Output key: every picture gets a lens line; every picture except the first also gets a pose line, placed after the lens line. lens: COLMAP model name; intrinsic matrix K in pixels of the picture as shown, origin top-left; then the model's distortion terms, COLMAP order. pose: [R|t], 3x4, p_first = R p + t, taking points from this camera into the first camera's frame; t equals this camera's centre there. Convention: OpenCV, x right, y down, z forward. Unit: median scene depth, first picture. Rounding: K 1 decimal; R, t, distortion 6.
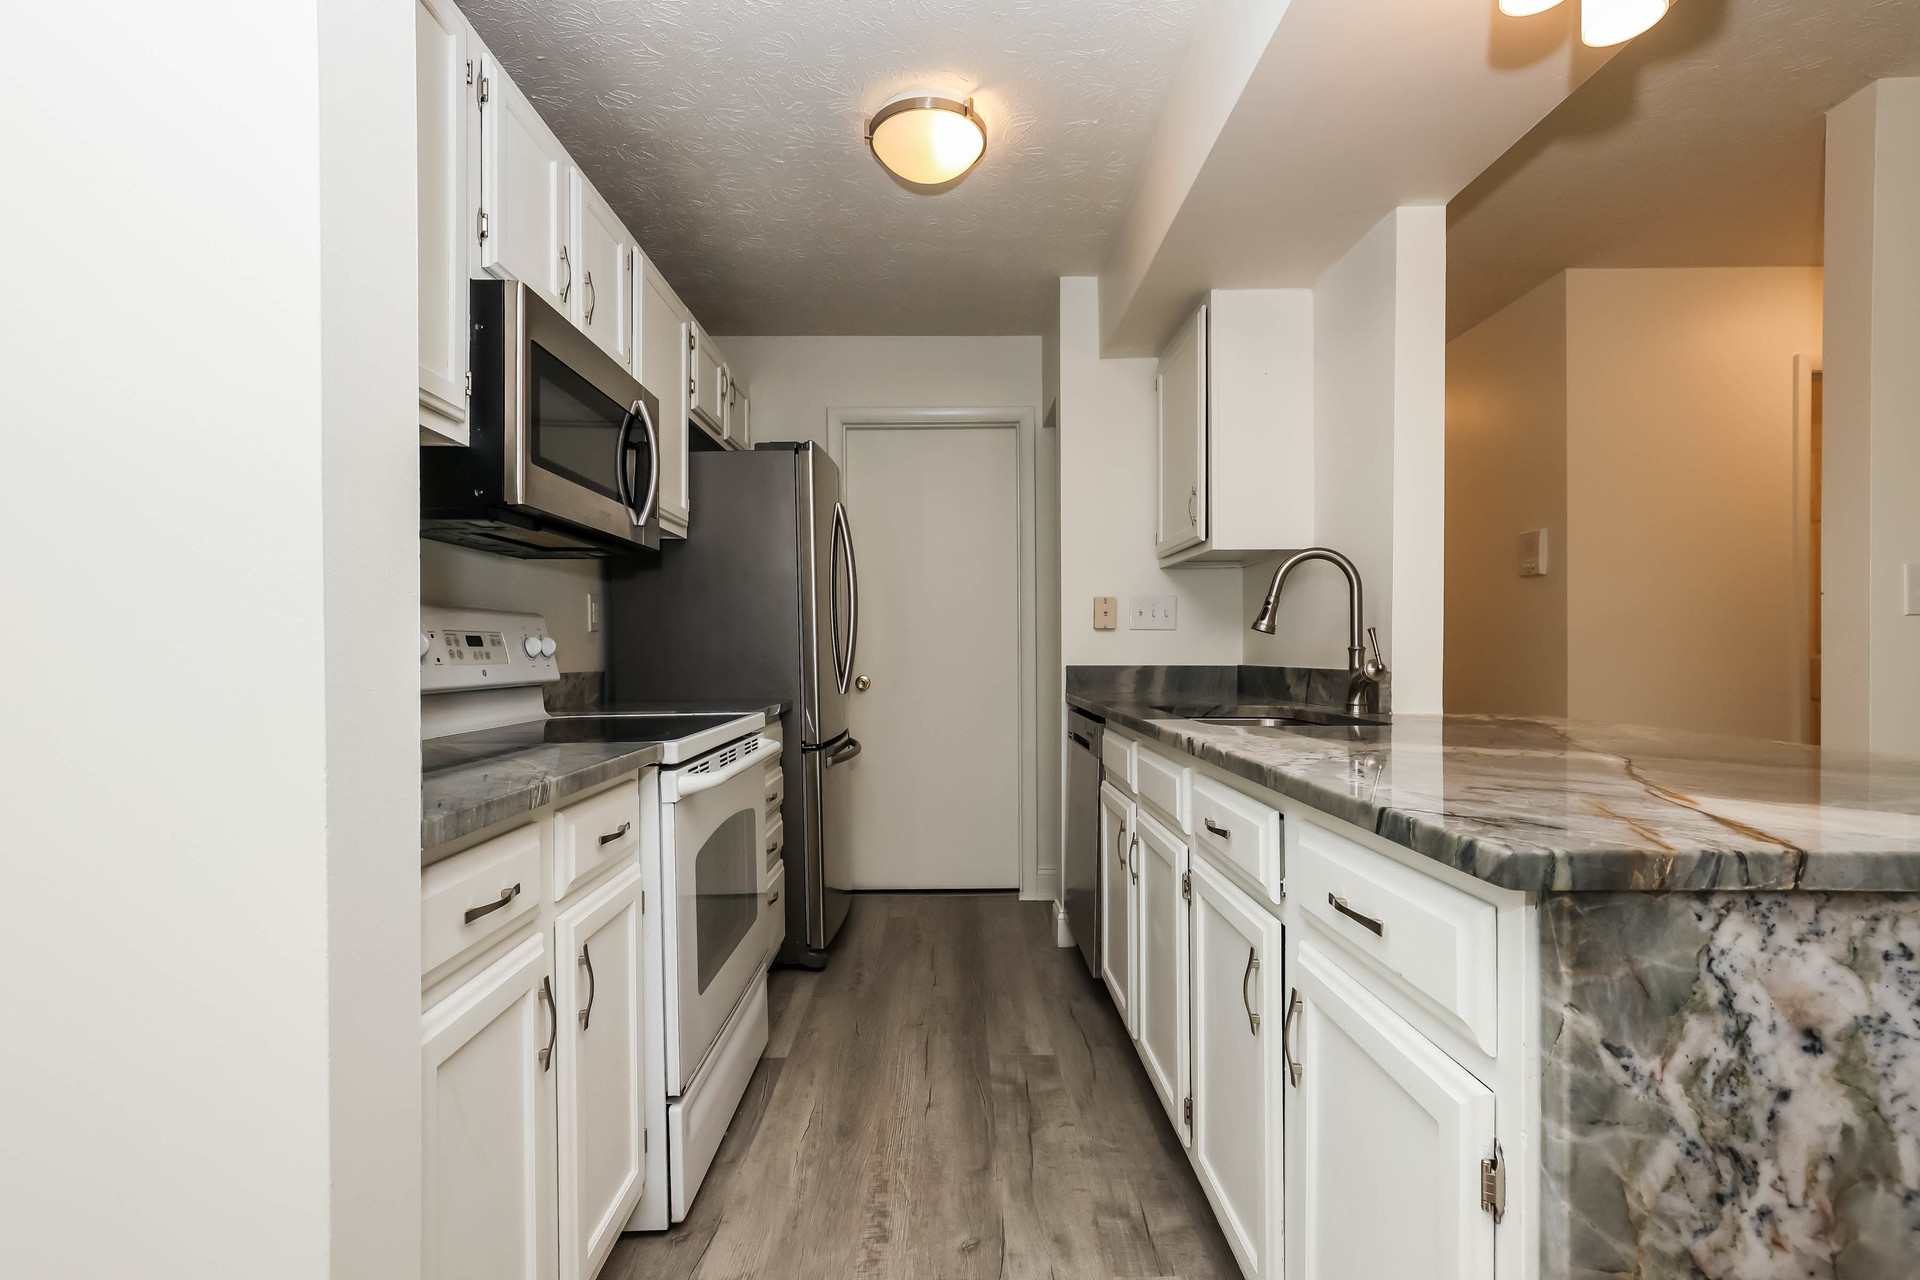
lens RADIAL K [[874.0, 0, 948.5], [0, 874.0, 669.0], [0, 0, 1]] dist [-0.020287, 0.009721]
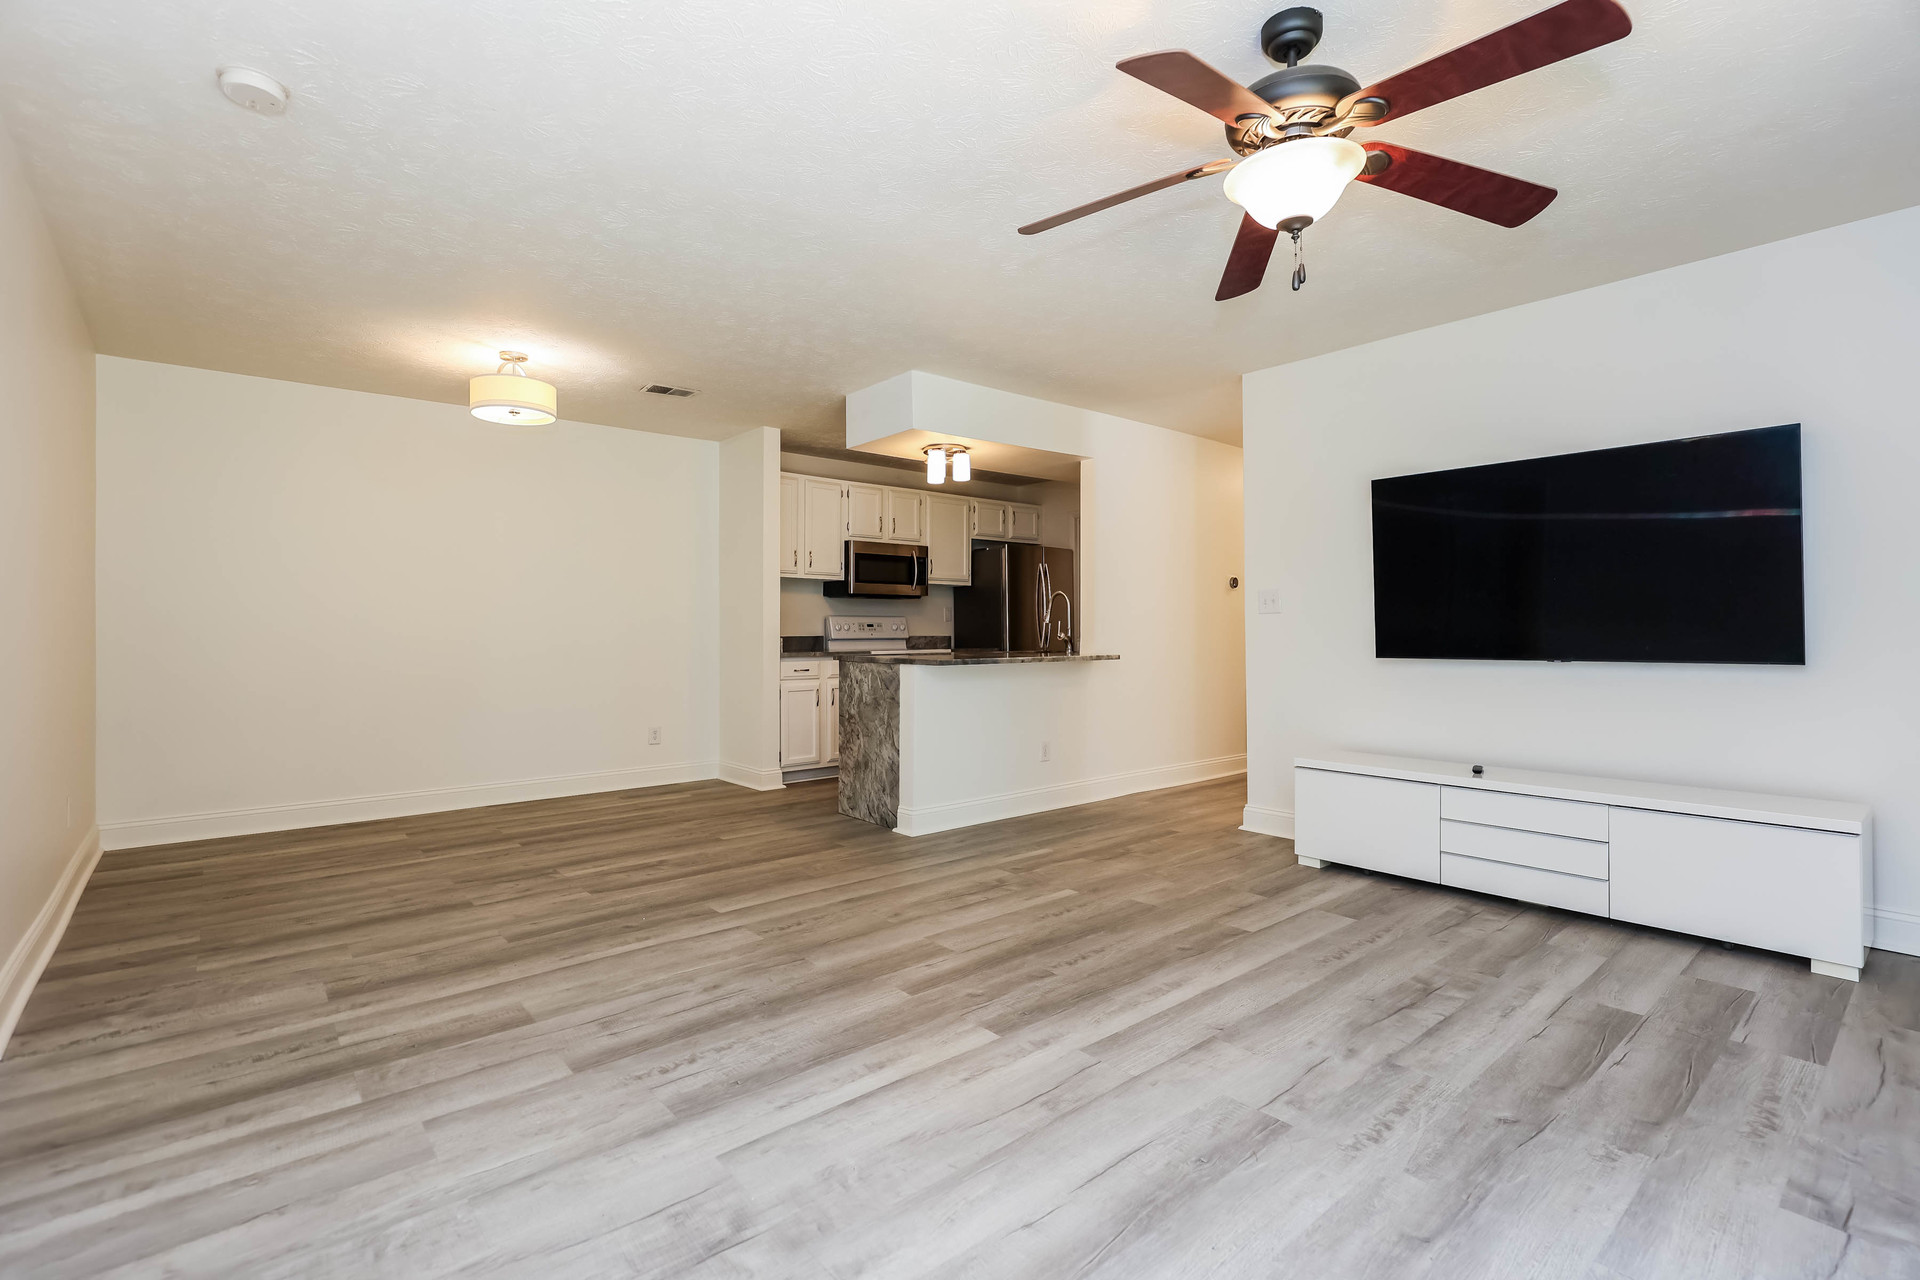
lens RADIAL K [[848.0, 0, 921.2], [0, 848.0, 624.9], [0, 0, 1]] dist [-0.014971, 0.009152]
pose [[0.631752, -0.000980, -0.775170, 2.141782], [-0.017428, 0.999728, -0.015468, 0.014252], [0.774975, 0.023282, 0.631563, -0.971063]]
